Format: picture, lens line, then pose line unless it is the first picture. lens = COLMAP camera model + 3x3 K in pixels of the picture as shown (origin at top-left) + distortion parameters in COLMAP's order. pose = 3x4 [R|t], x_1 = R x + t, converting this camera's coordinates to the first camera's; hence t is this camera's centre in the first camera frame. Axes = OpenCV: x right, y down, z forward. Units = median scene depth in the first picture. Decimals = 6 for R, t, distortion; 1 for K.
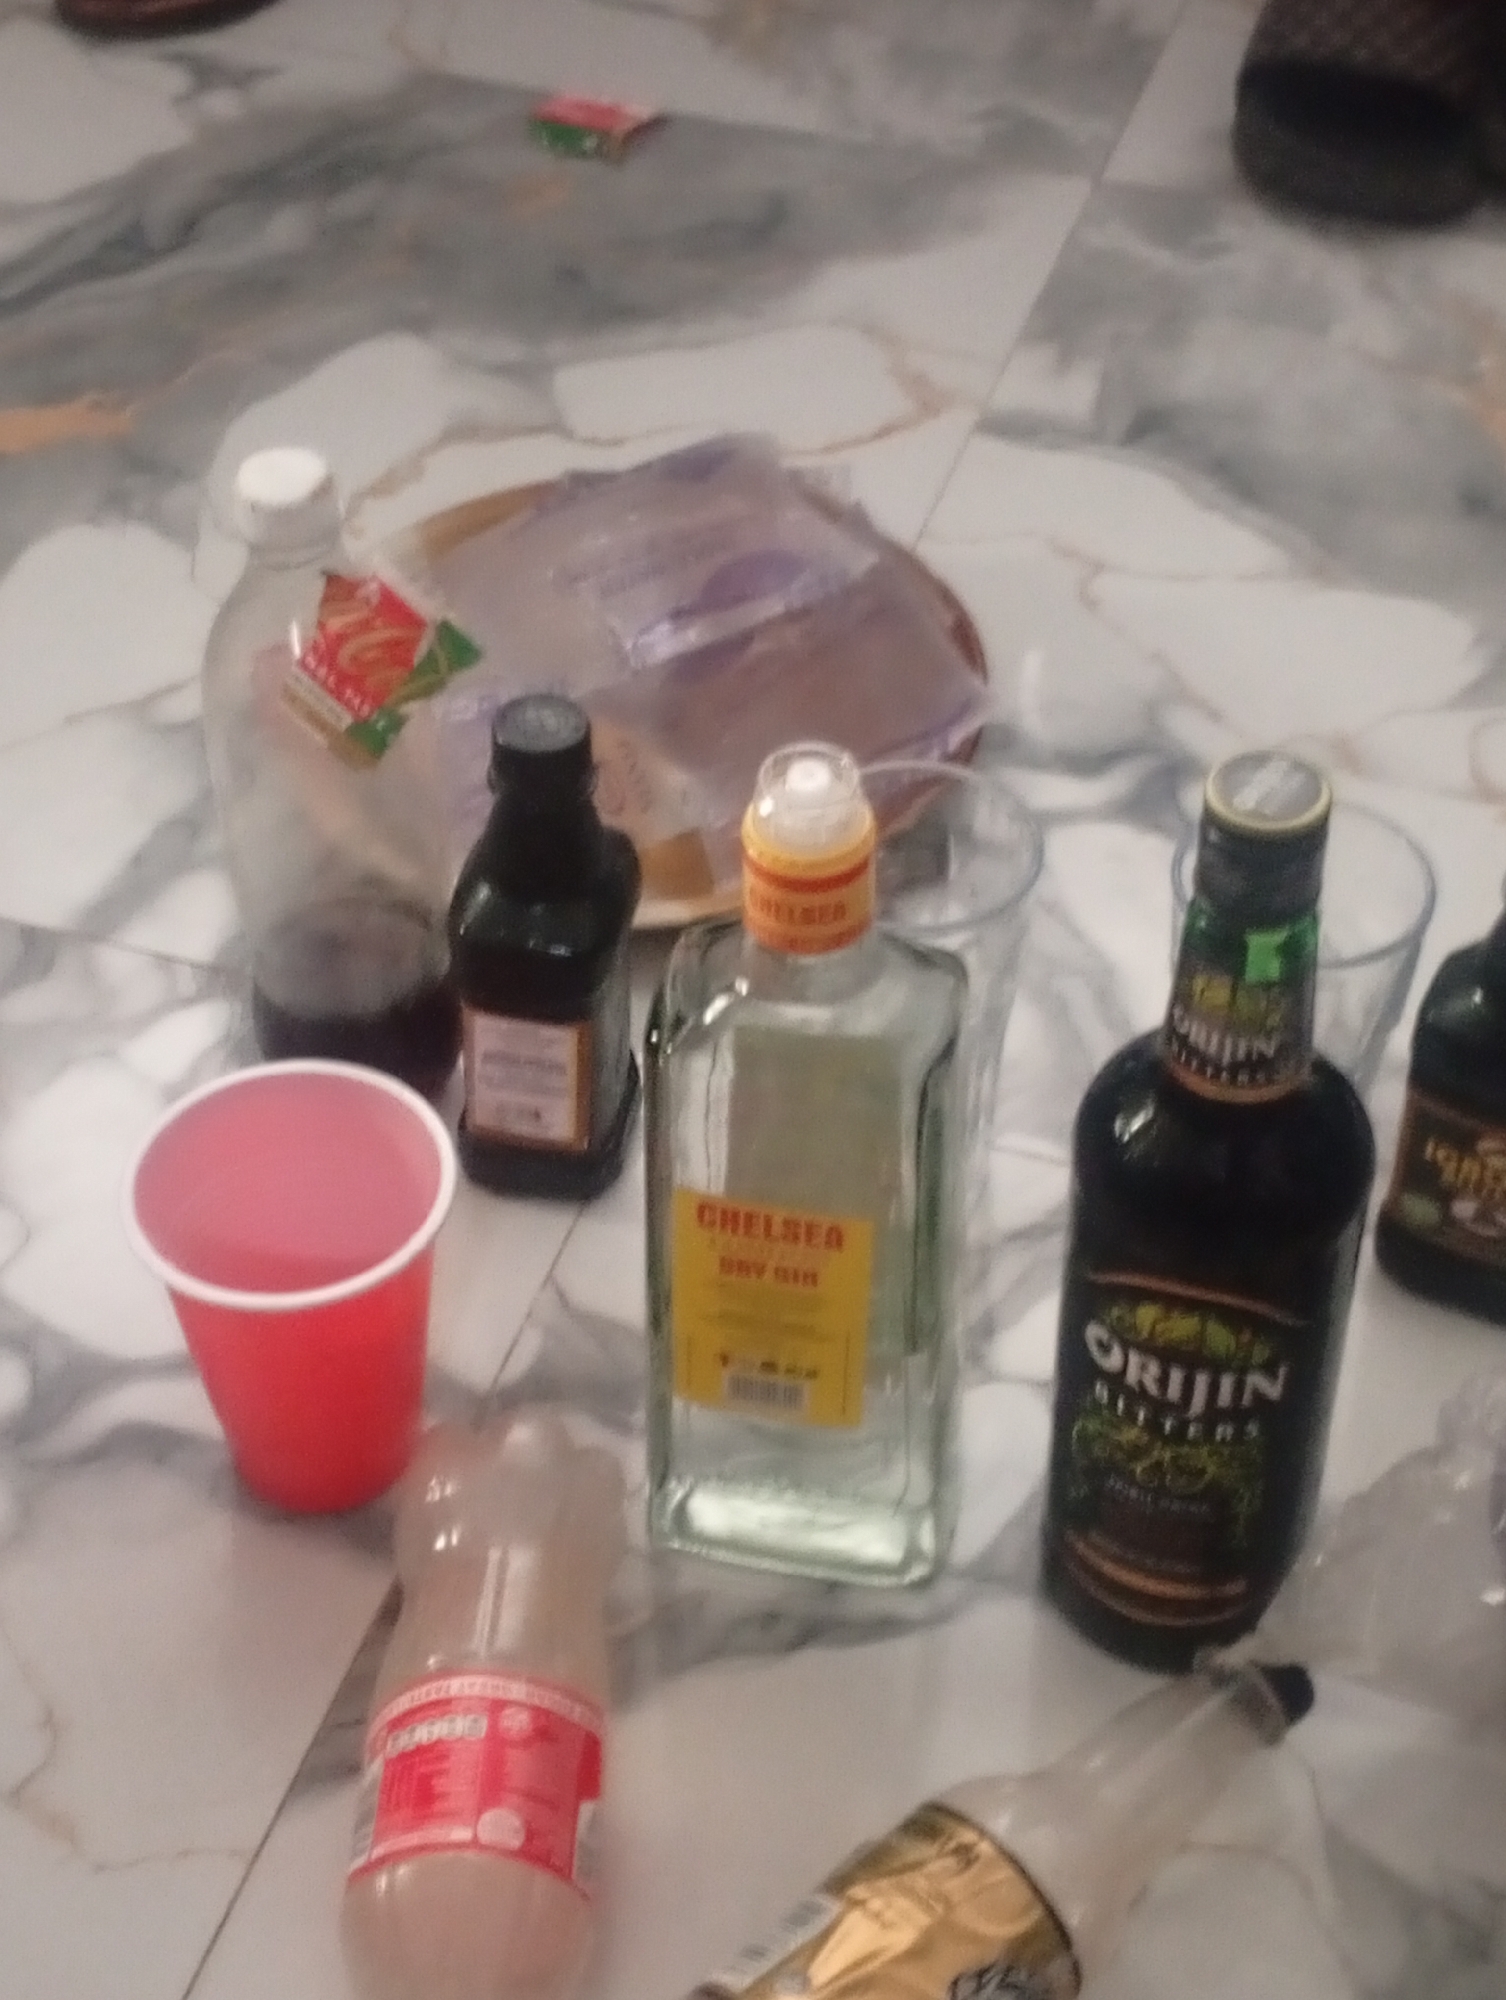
lens RADIAL K [[3407.5, 0, 753.0], [0, 3407.5, 1000.0], [0, 0, 1]] dist [0.134856, -0.217788]
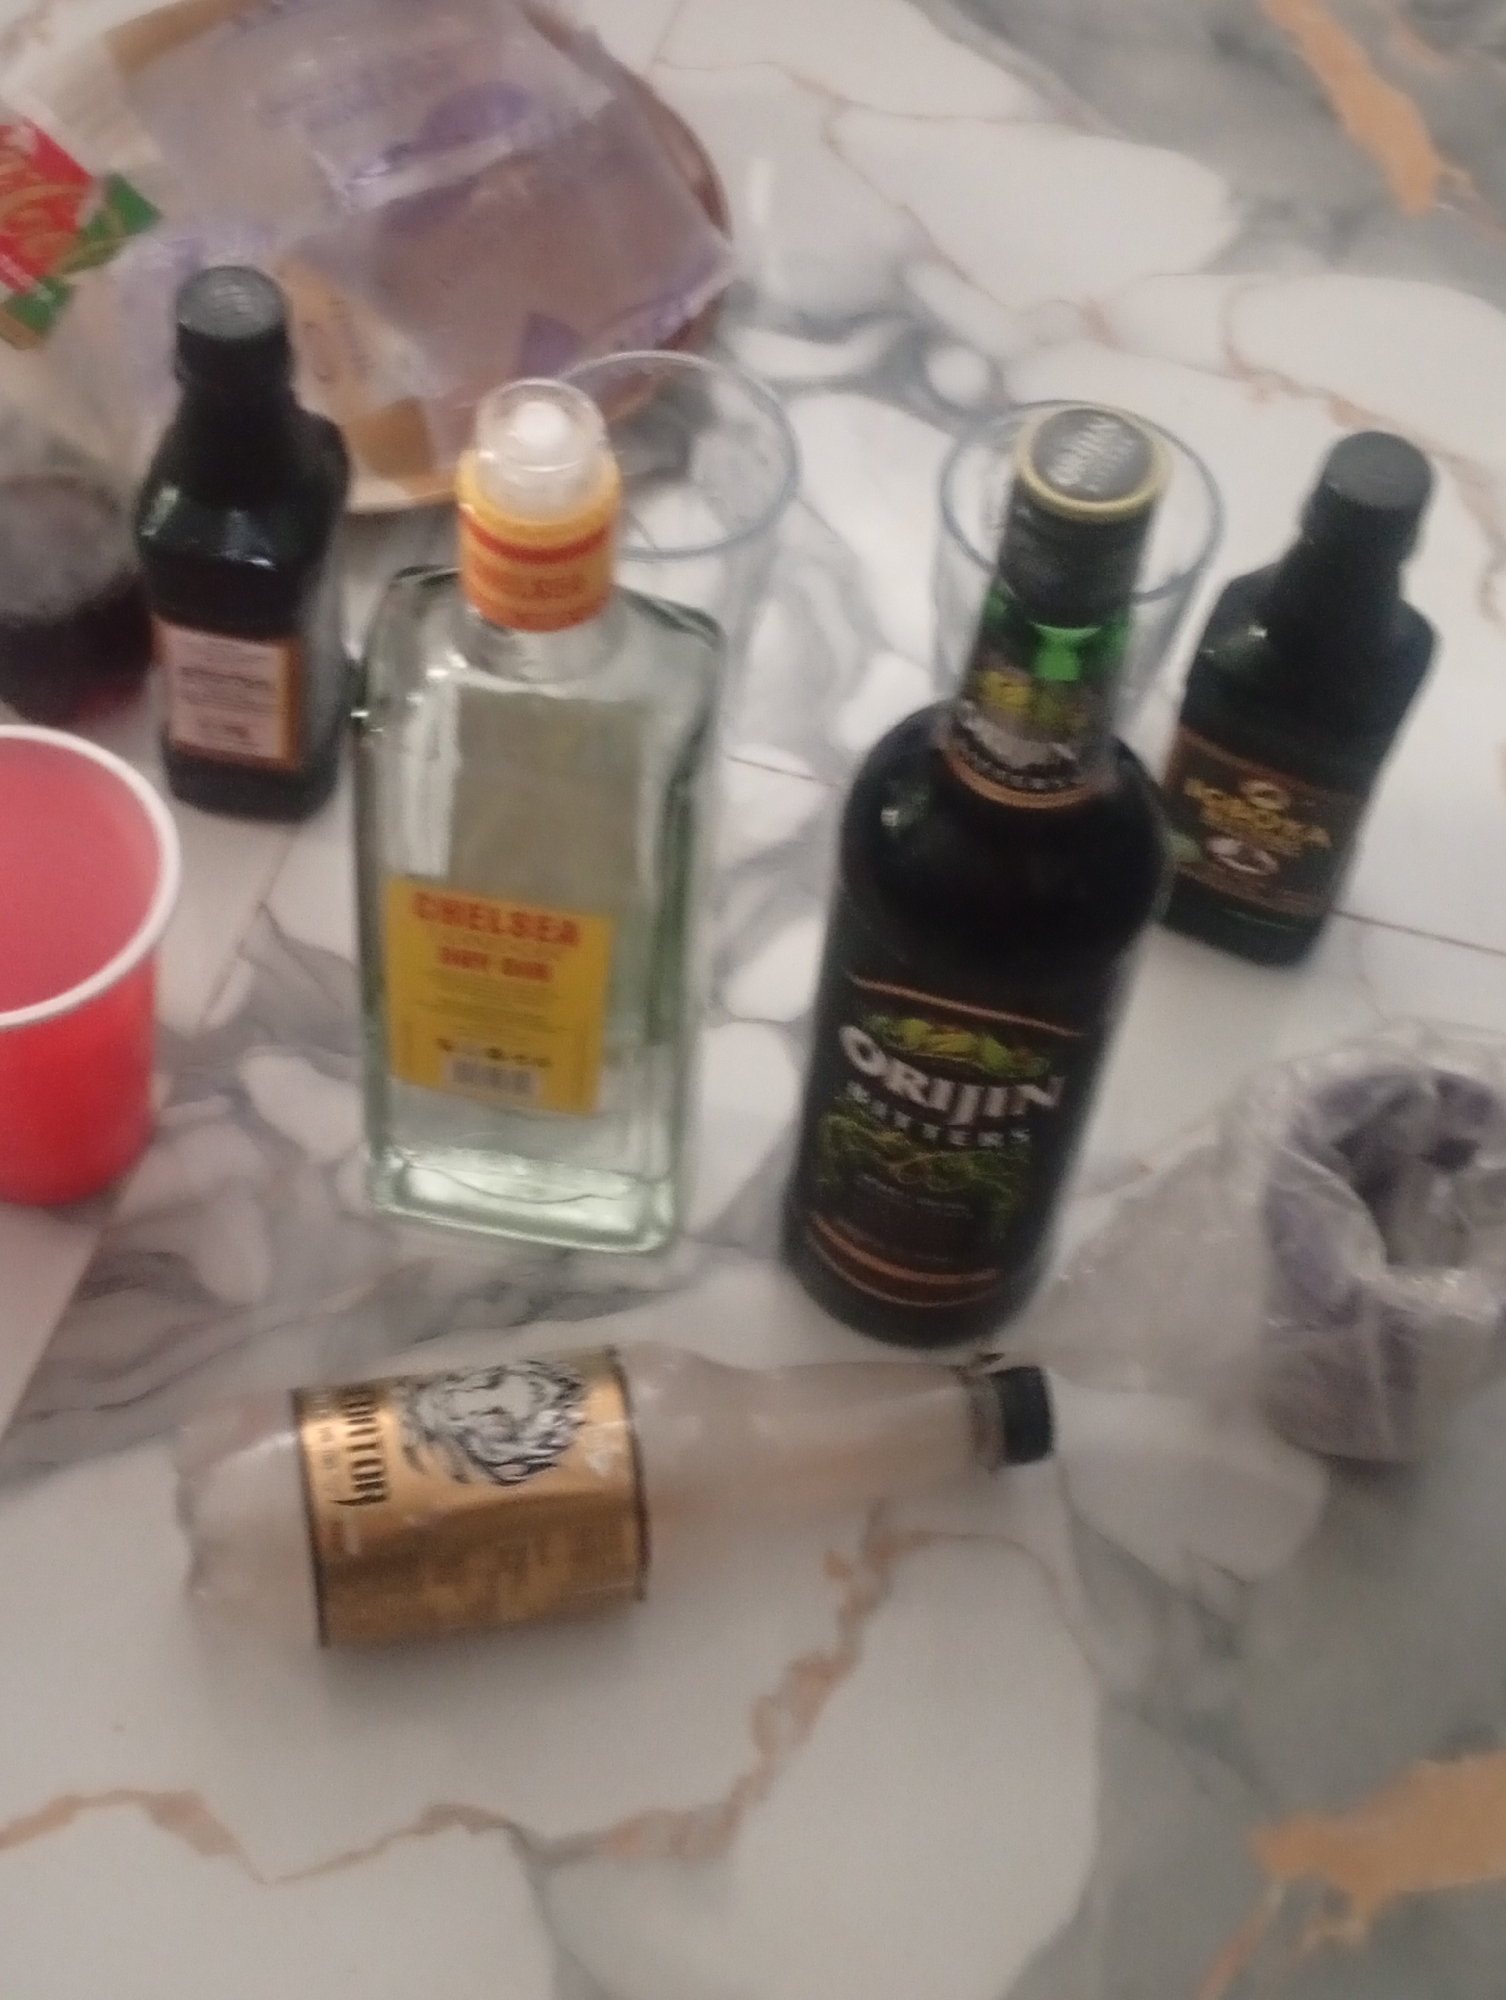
lens RADIAL K [[2810.7, 0, 753.0], [0, 2810.7, 1000.0], [0, 0, 1]] dist [0.109082, -0.127883]
pose [[0.995556, -0.001158, 0.094163, 0.002400], [-0.017936, 0.979289, 0.201669, -0.055549], [-0.092446, -0.202462, 0.974917, 0.245213]]
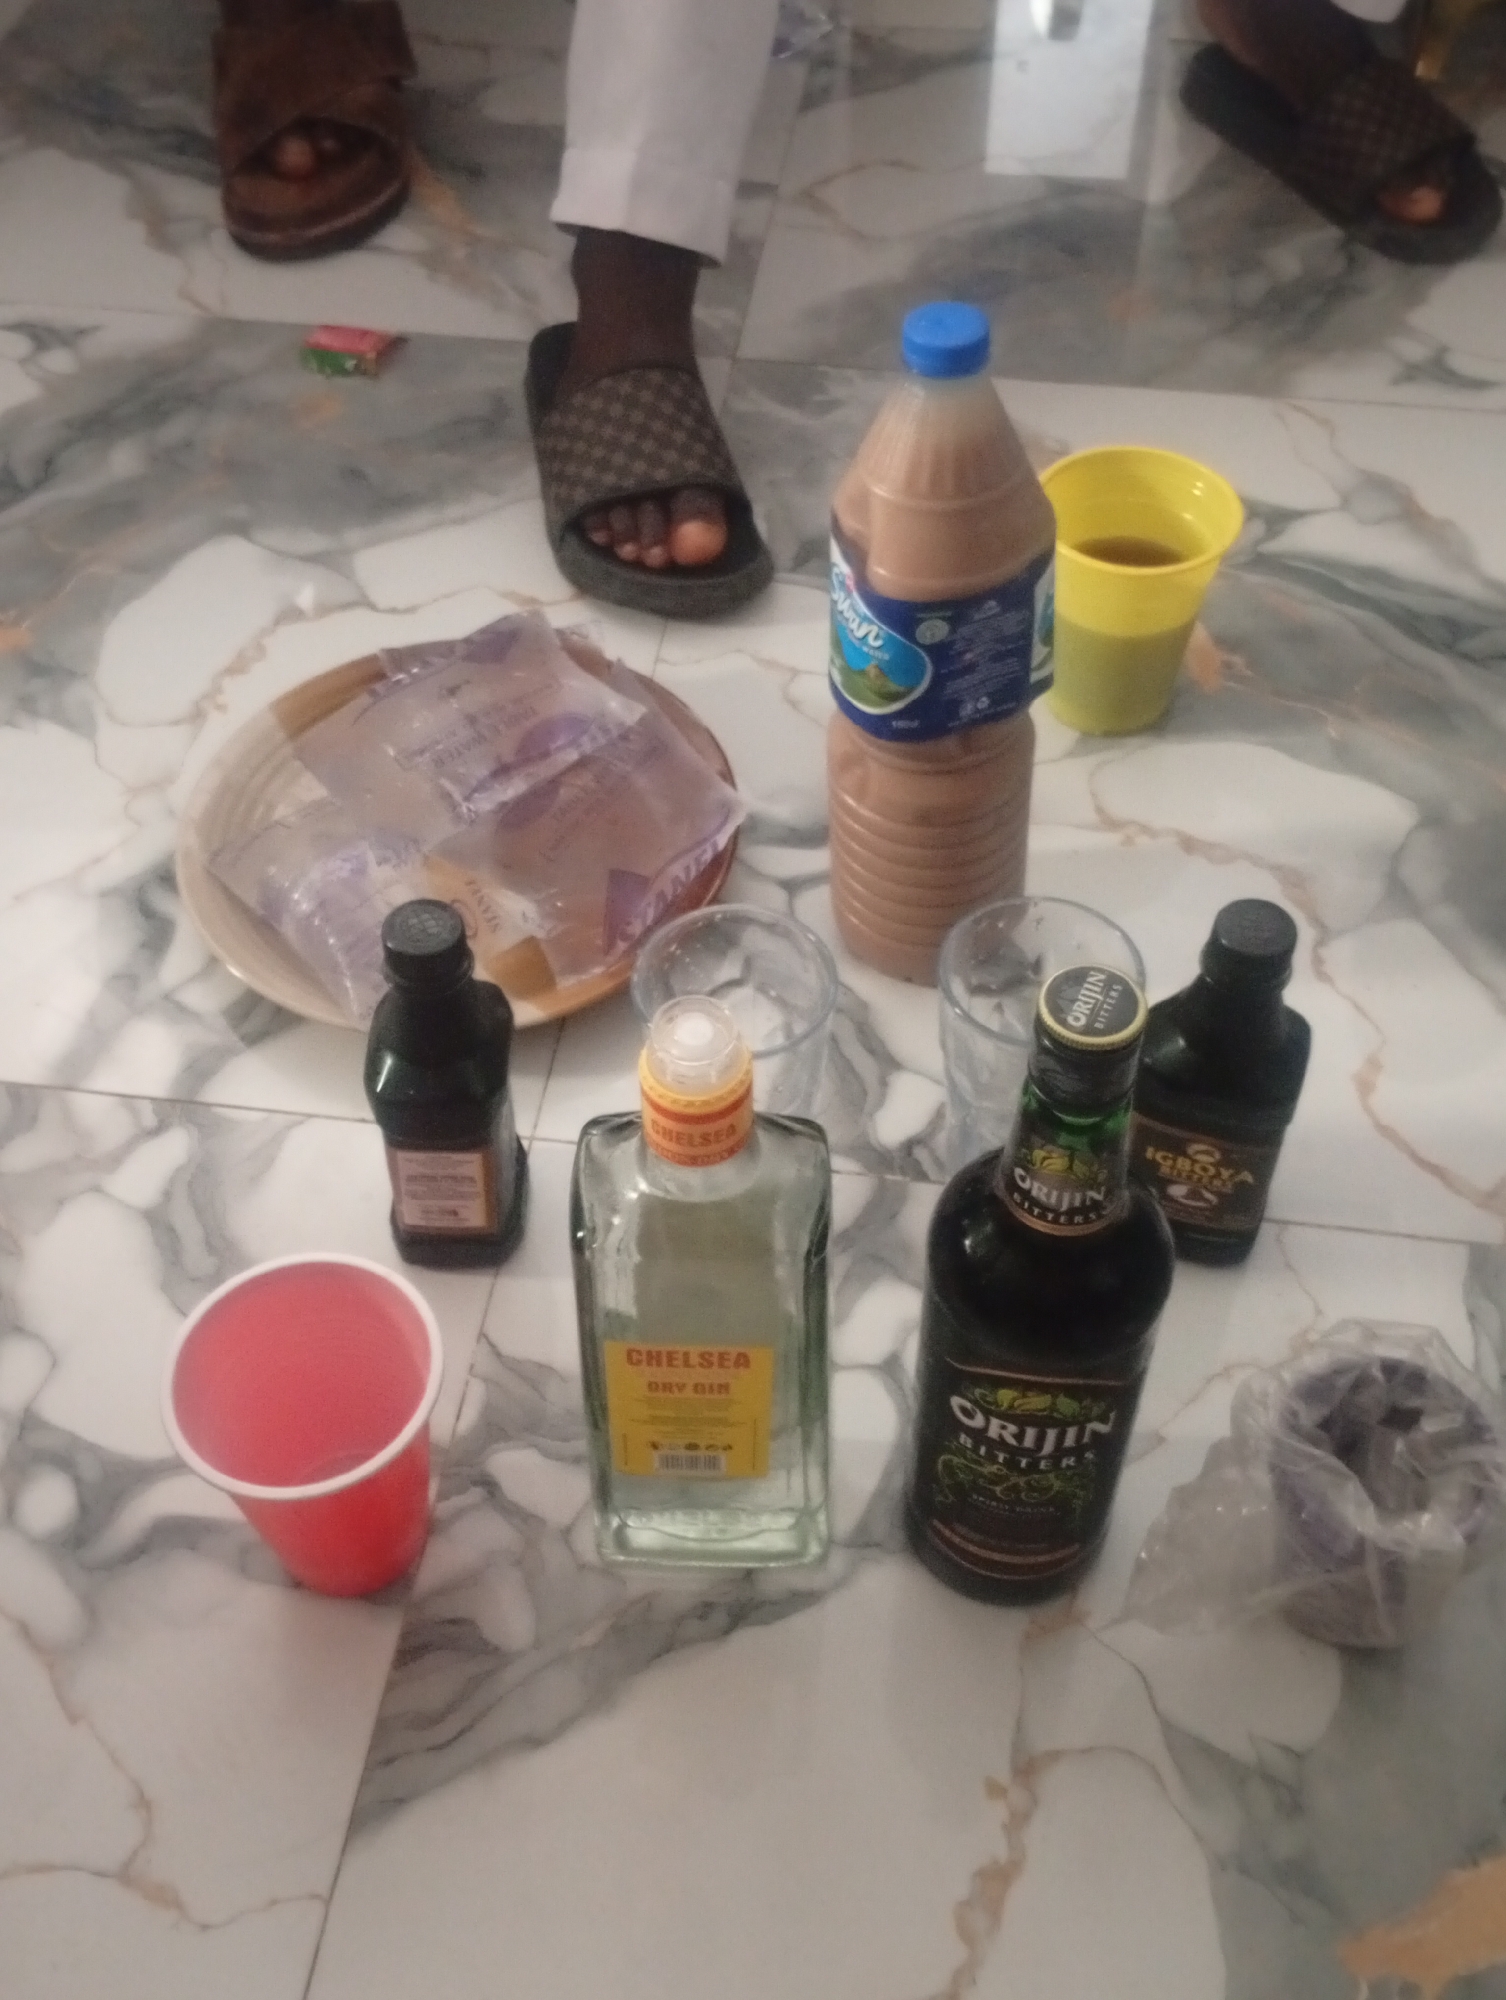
lens RADIAL K [[2099.2, 0, 753.0], [0, 2099.2, 1000.0], [0, 0, 1]] dist [0.128839, -0.318946]
pose [[0.983466, -0.137118, 0.118291, -0.038724], [0.124233, 0.986115, 0.110193, -0.124104], [-0.131758, -0.093675, 0.986846, 0.241021]]
